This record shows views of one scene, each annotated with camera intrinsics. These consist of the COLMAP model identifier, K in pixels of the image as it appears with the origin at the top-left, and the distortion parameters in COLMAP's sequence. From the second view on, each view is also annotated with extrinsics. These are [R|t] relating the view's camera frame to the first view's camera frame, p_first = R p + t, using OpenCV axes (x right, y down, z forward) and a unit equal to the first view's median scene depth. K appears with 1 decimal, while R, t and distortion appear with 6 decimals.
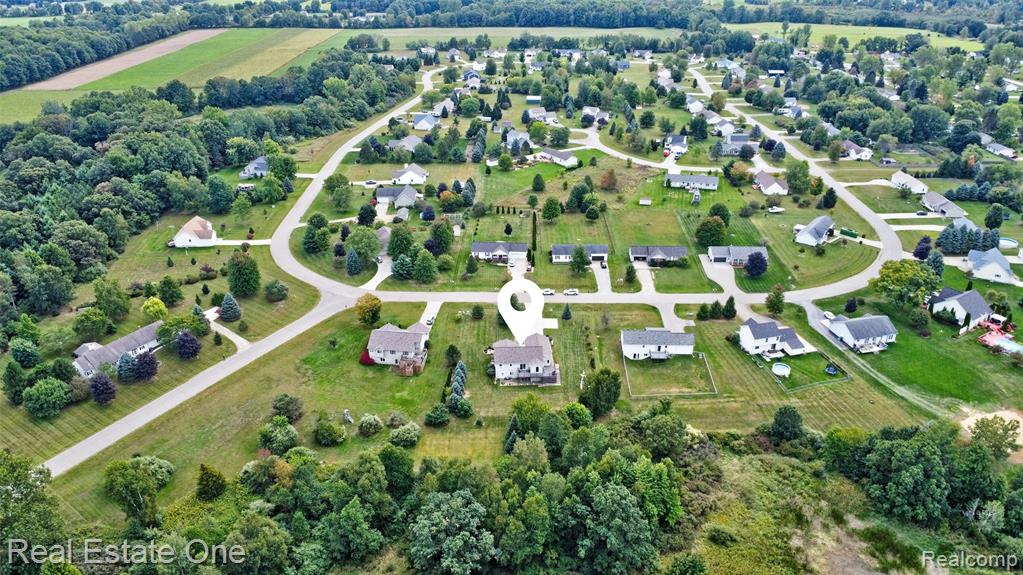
lens RADIAL K [[742.3, 0, 511.5], [0, 742.3, 287.5], [0, 0, 1]] dist [-0.031281, -0.003735]
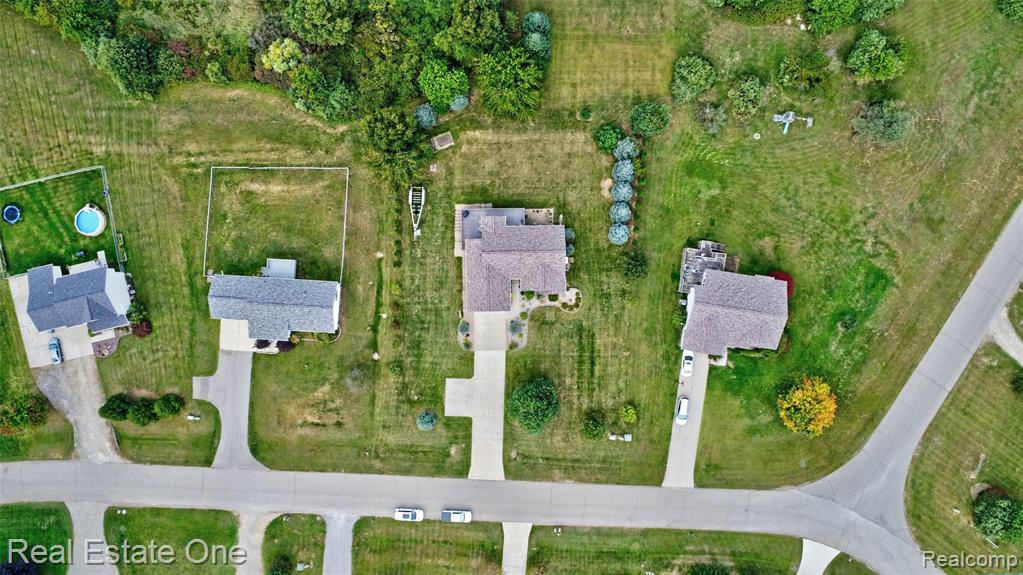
lens RADIAL K [[742.3, 0, 511.5], [0, 742.3, 287.5], [0, 0, 1]] dist [-0.031281, -0.003735]
pose [[-0.999699, -0.022115, 0.010646, 0.010013], [0.019326, -0.441881, 0.896866, -0.397302], [-0.015130, 0.896801, 0.442175, 0.688691]]
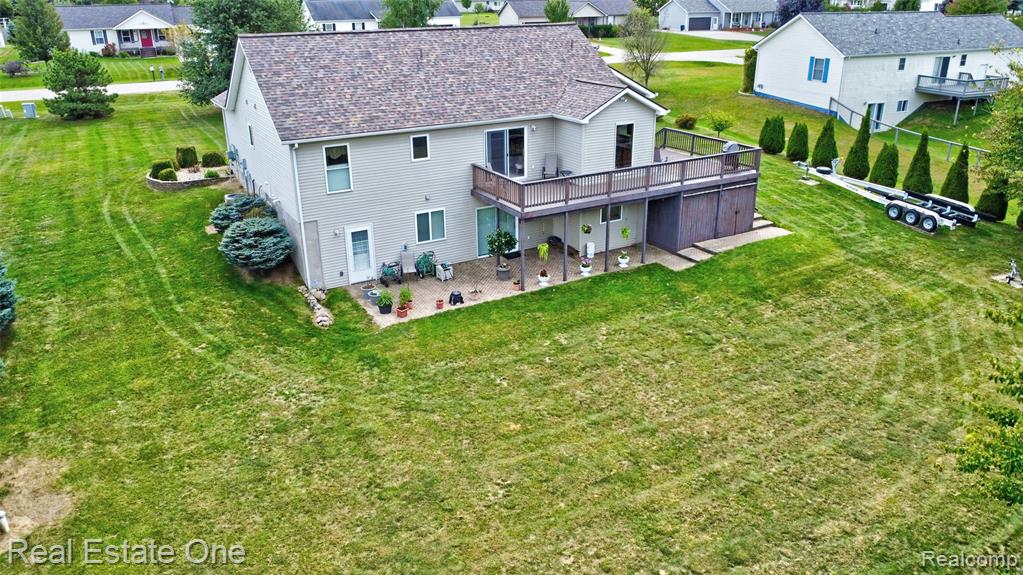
lens RADIAL K [[742.3, 0, 511.5], [0, 742.3, 287.5], [0, 0, 1]] dist [-0.031281, -0.003735]
pose [[0.881201, -0.182000, 0.436303, -0.038928], [0.213543, 0.976641, -0.023897, 0.117035], [-0.421763, 0.114228, 0.899482, 0.784887]]
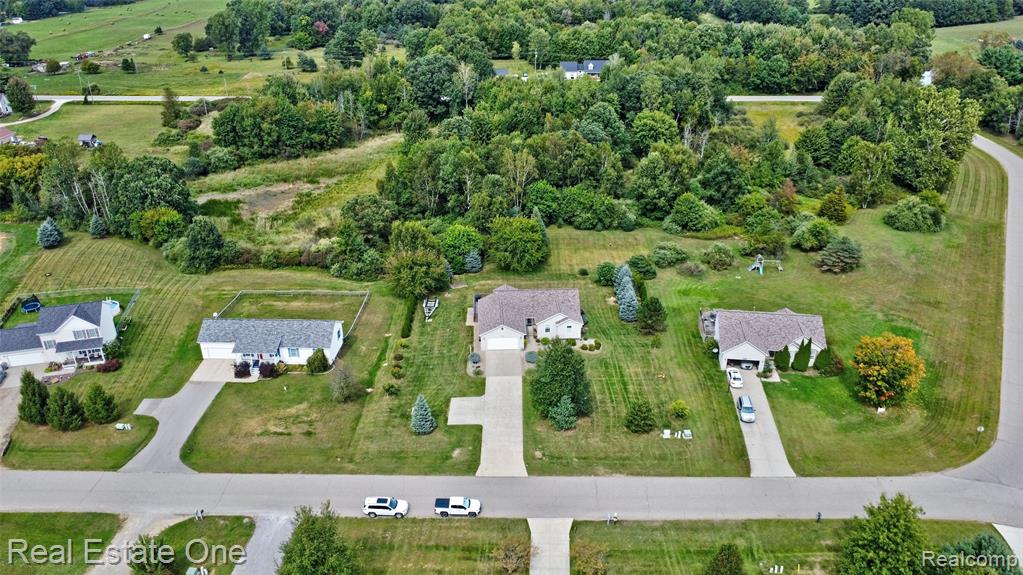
lens RADIAL K [[742.3, 0, 511.5], [0, 742.3, 287.5], [0, 0, 1]] dist [-0.031281, -0.003735]
pose [[-0.999934, 0.011450, 0.000713, 0.024554], [0.007608, 0.615330, 0.788233, -0.336092], [0.008586, 0.788187, -0.615376, 1.208299]]
